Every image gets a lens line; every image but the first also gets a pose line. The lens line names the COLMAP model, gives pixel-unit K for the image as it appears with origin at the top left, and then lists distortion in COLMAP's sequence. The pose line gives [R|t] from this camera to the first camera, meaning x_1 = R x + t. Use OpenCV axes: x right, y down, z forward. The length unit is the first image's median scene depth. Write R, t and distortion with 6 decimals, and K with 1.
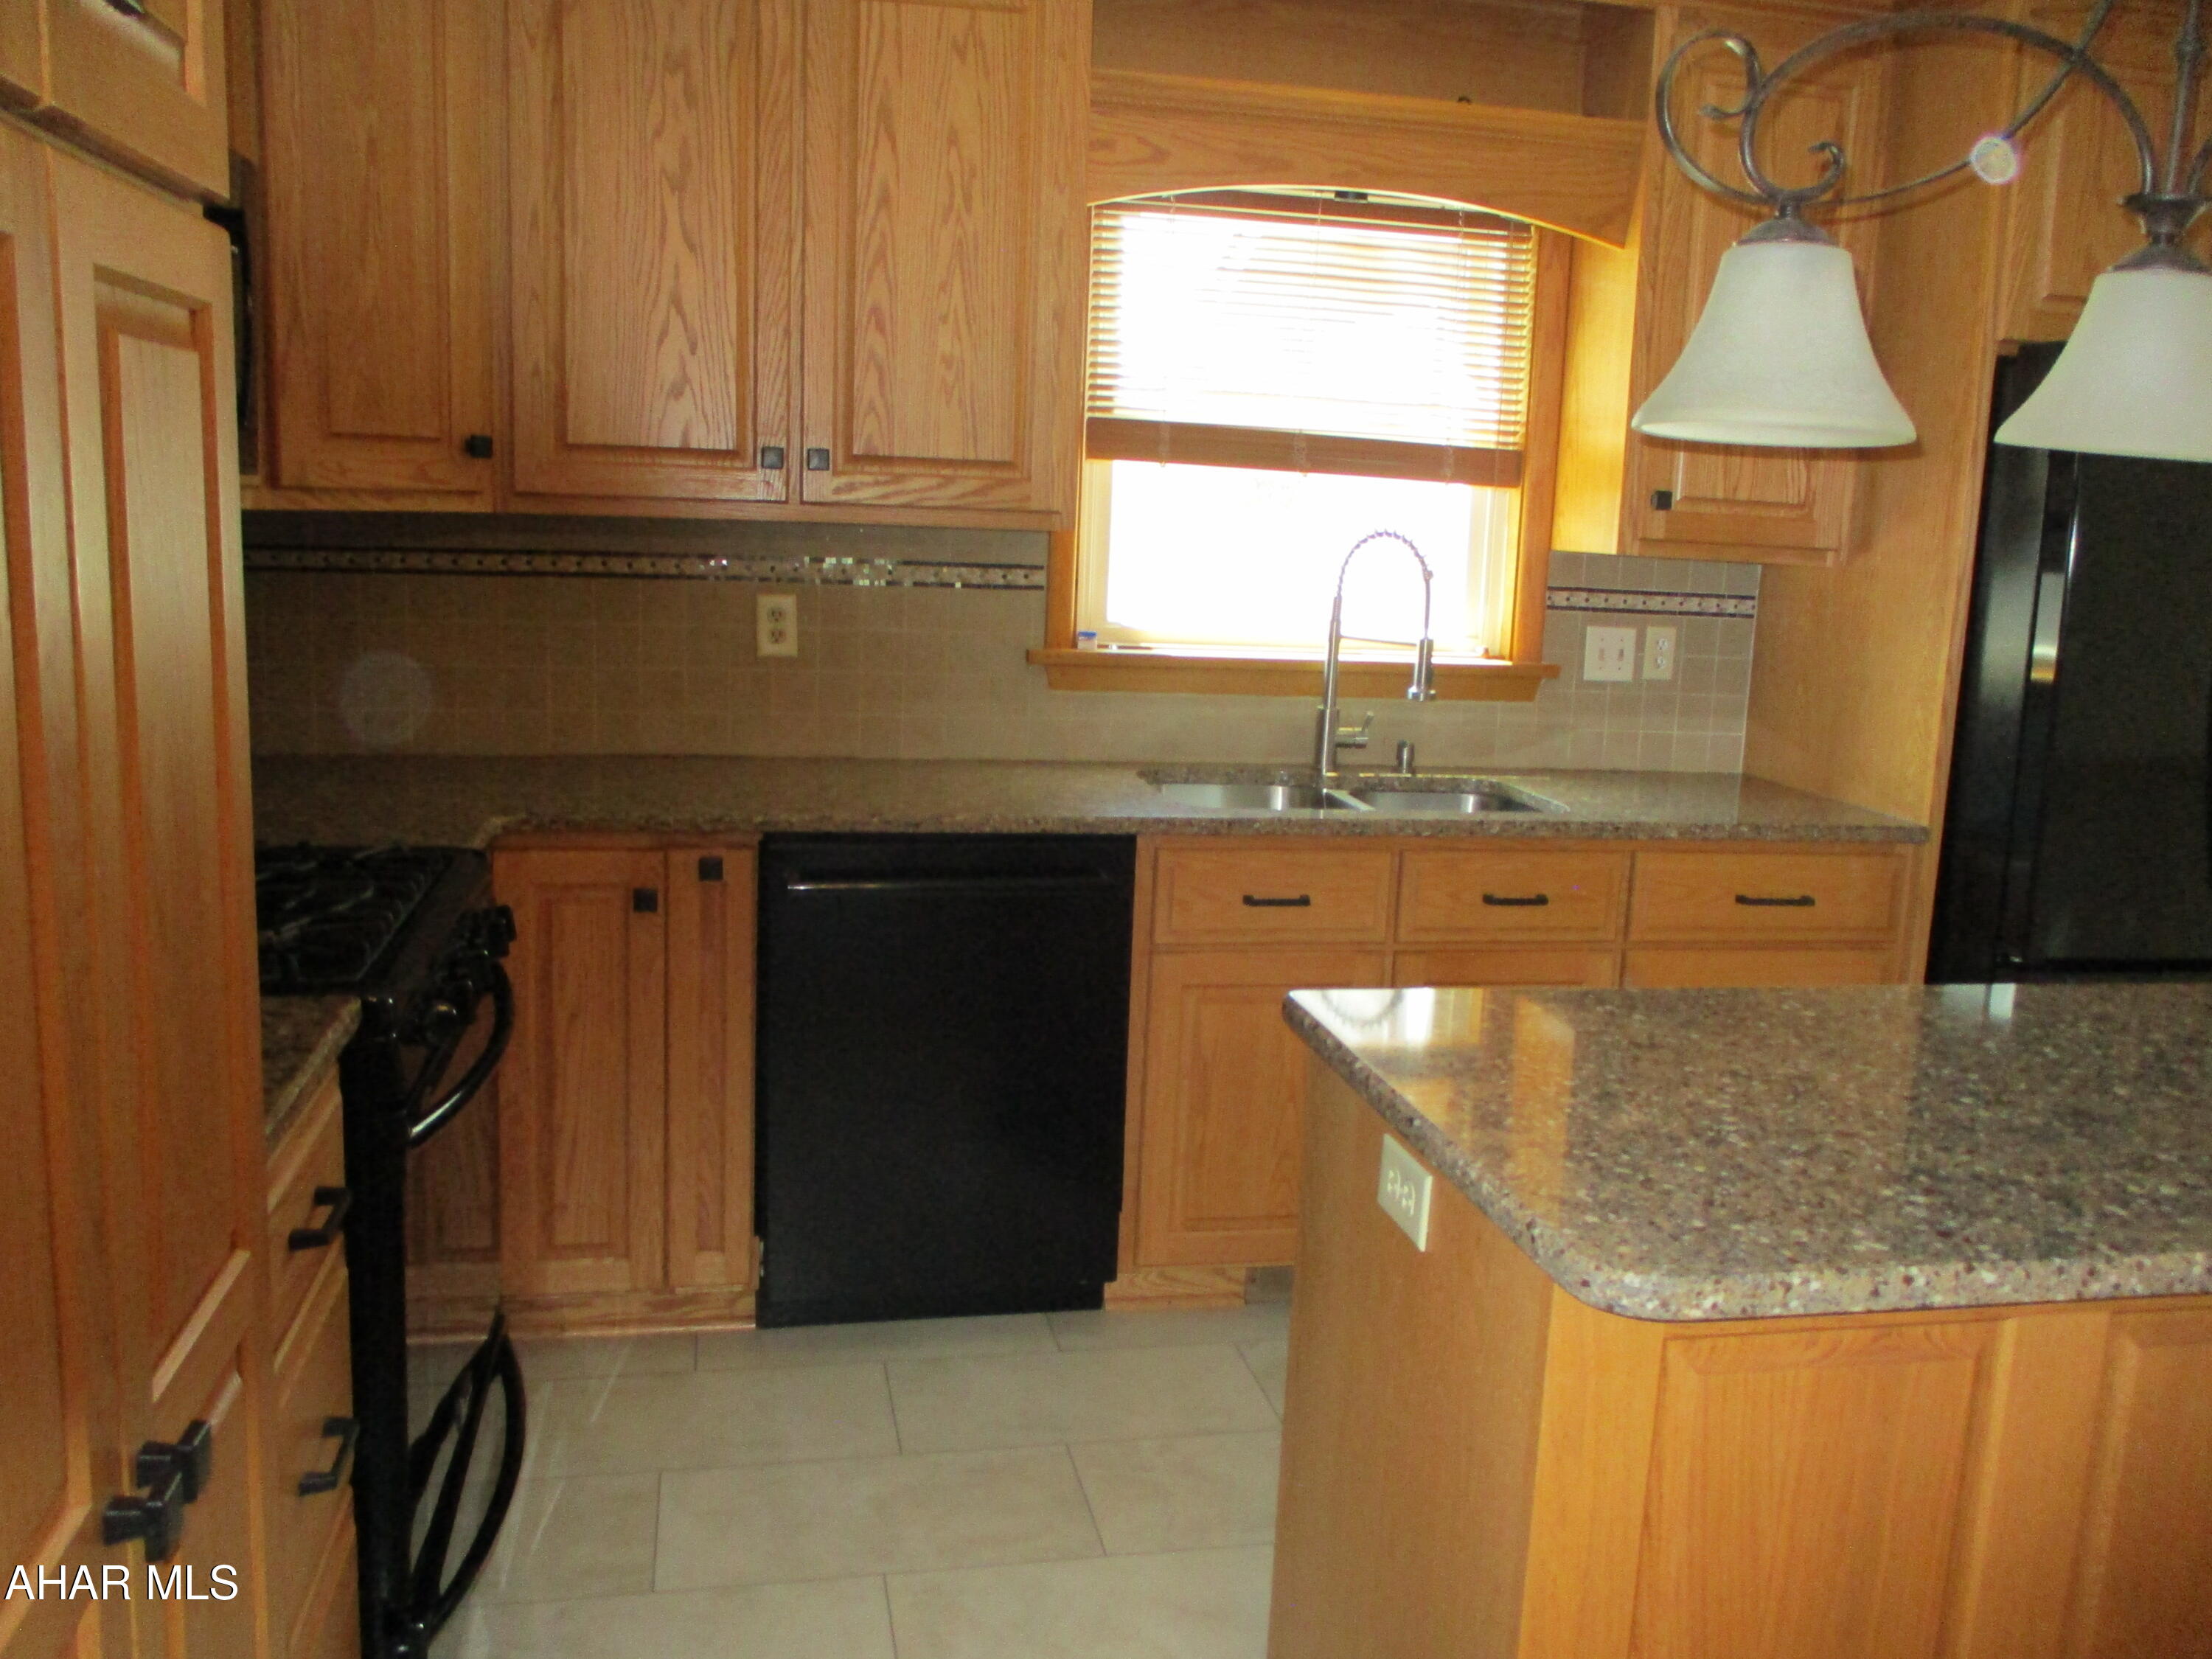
lens RADIAL K [[1834.0, 0, 1110.7], [0, 1834.0, 819.6], [0, 0, 1]] dist [0.003705, -0.005816]
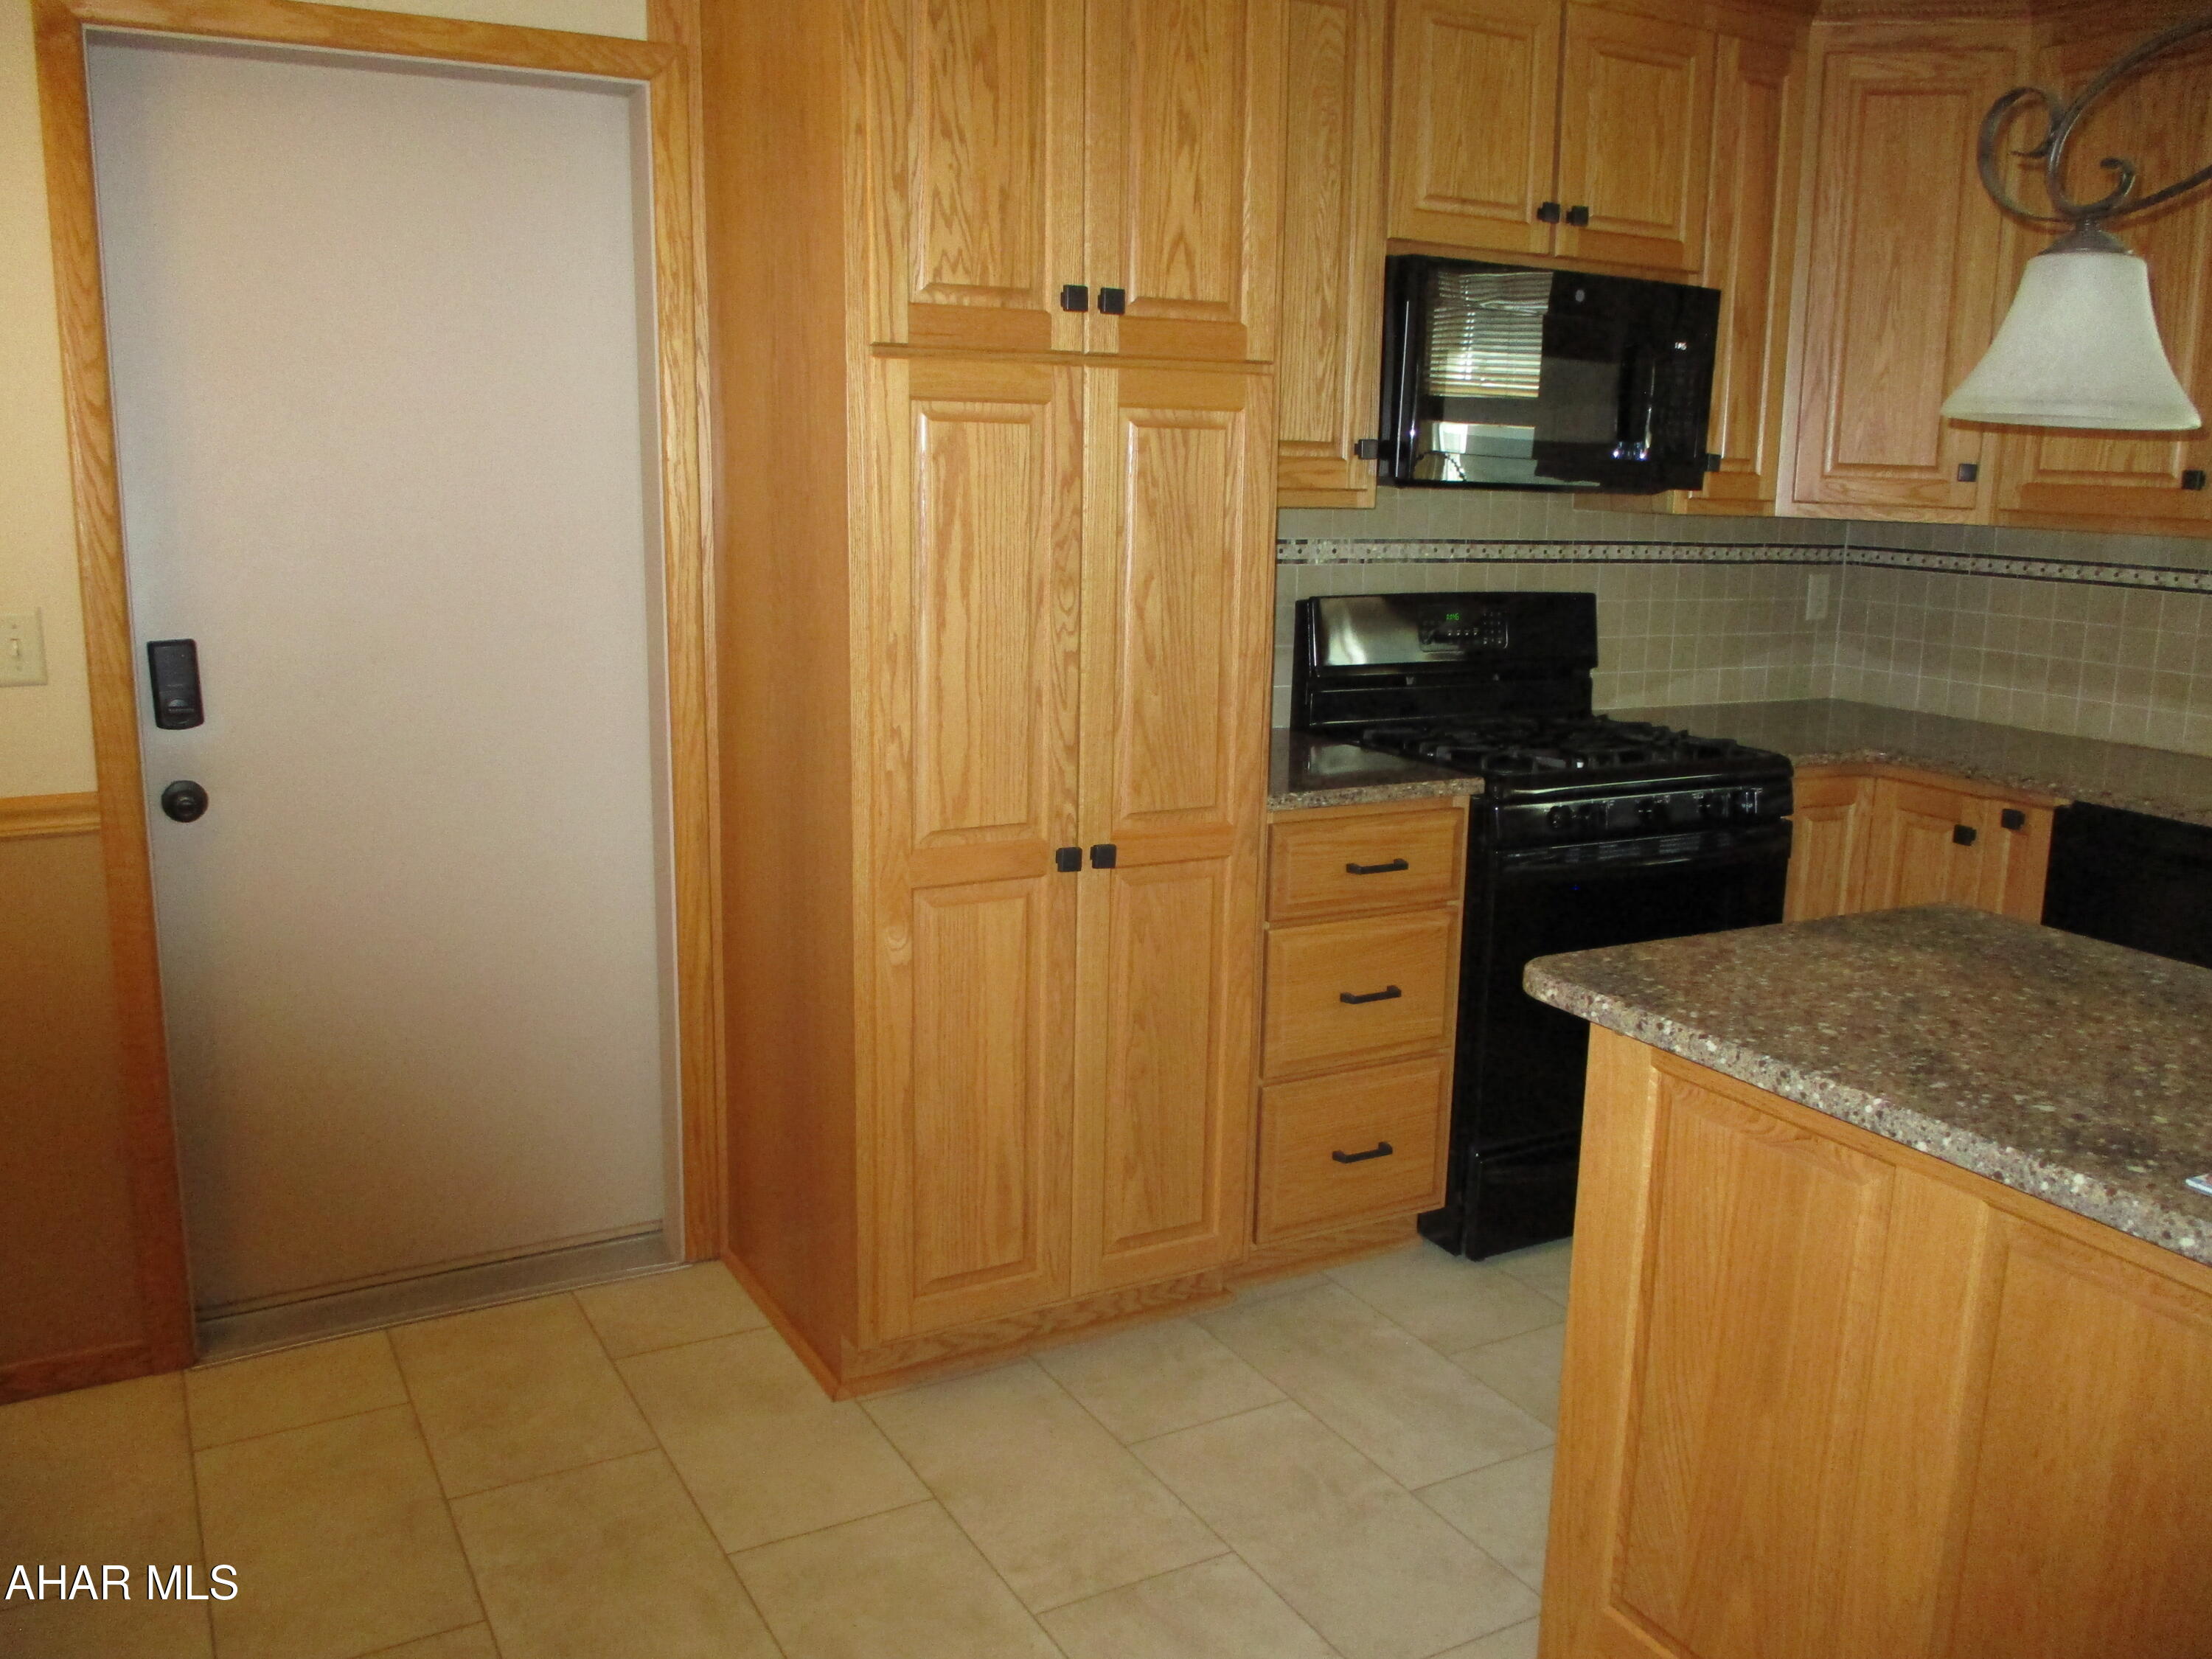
lens RADIAL K [[1834.0, 0, 1108.6], [0, 1834.0, 826.6], [0, 0, 1]] dist [0.003705, -0.005816]
pose [[0.303899, 0.156214, -0.939810, 1.366844], [-0.183721, 0.977559, 0.103080, 0.031587], [0.934822, 0.141337, 0.325779, 0.116878]]
